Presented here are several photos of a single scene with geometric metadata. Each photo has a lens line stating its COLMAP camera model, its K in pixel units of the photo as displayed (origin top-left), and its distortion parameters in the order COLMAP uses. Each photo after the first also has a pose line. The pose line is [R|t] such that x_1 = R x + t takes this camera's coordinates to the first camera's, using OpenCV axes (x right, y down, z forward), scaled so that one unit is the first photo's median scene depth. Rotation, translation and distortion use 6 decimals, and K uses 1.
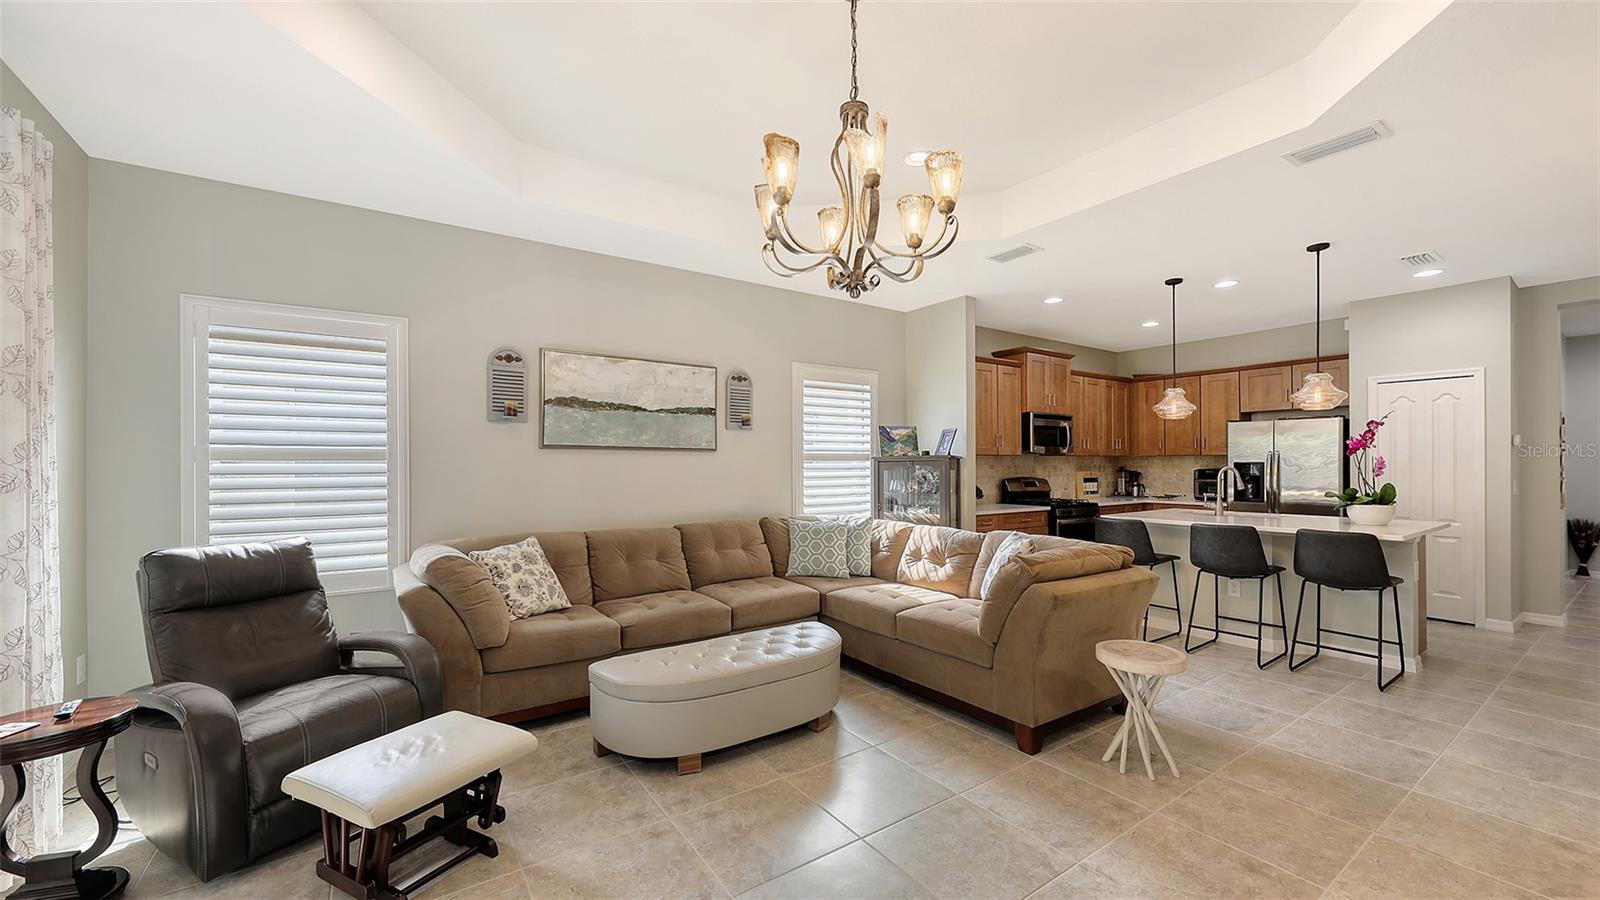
lens RADIAL K [[601.6, 0, 788.5], [0, 601.6, 467.2], [0, 0, 1]] dist [-0.004053, 0.001190]
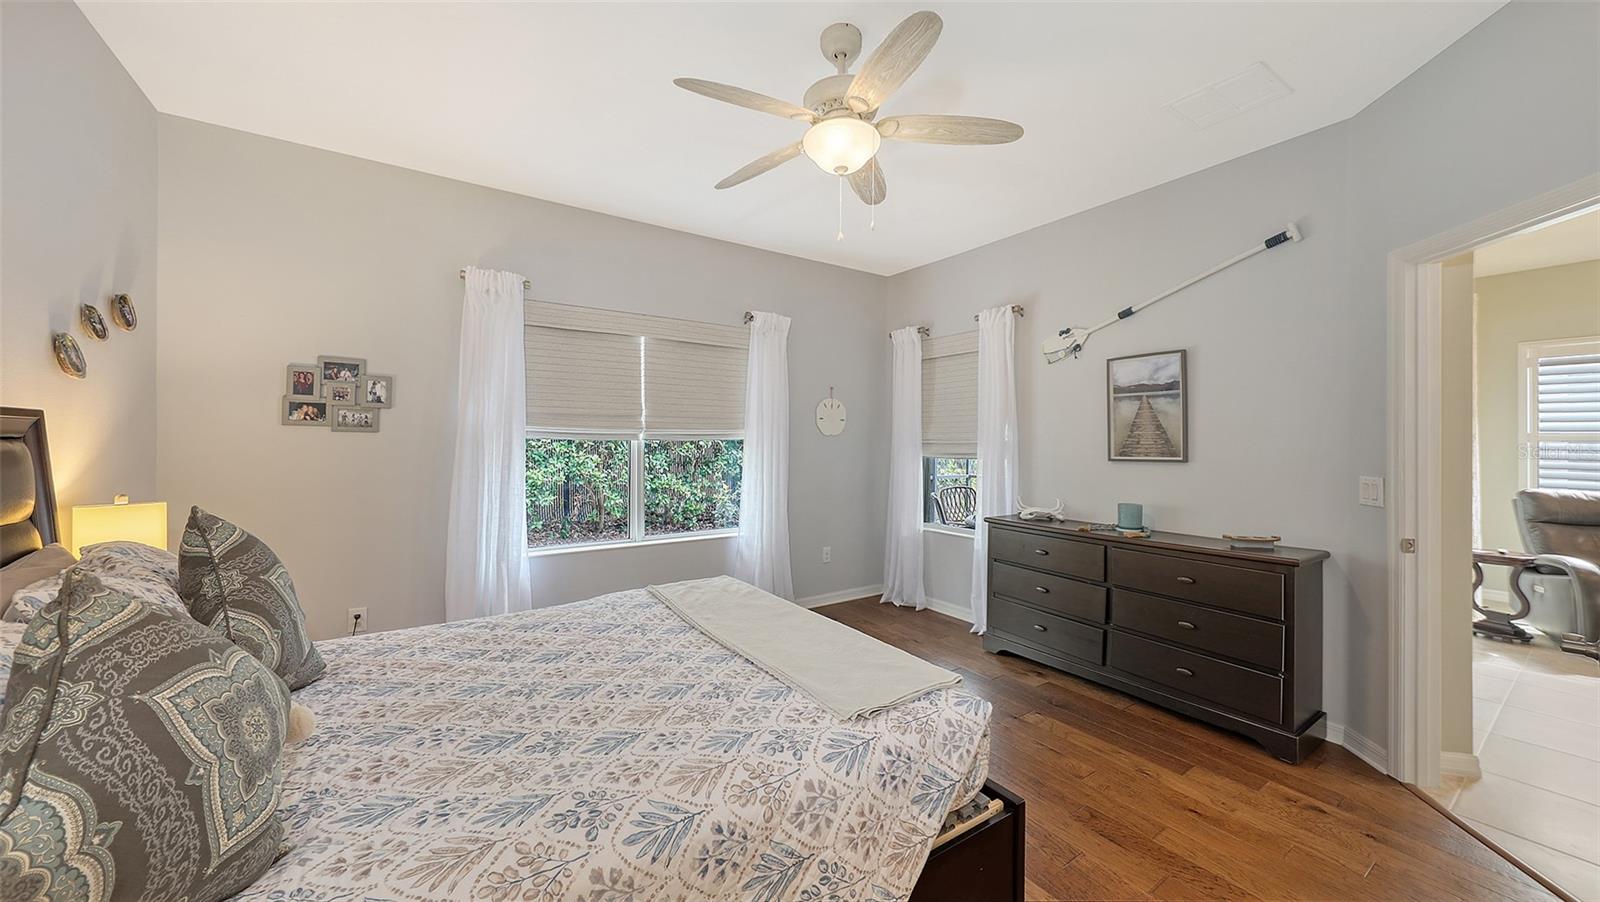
lens RADIAL K [[576.0, 0, 791.9], [0, 576.0, 437.4], [0, 0, 1]] dist [0.002379, 0.000451]
pose [[0.003731, -0.003925, -0.999985, 0.415600], [-0.009693, 0.999945, -0.003961, 0.002286], [0.999946, 0.009707, 0.003693, -0.720522]]
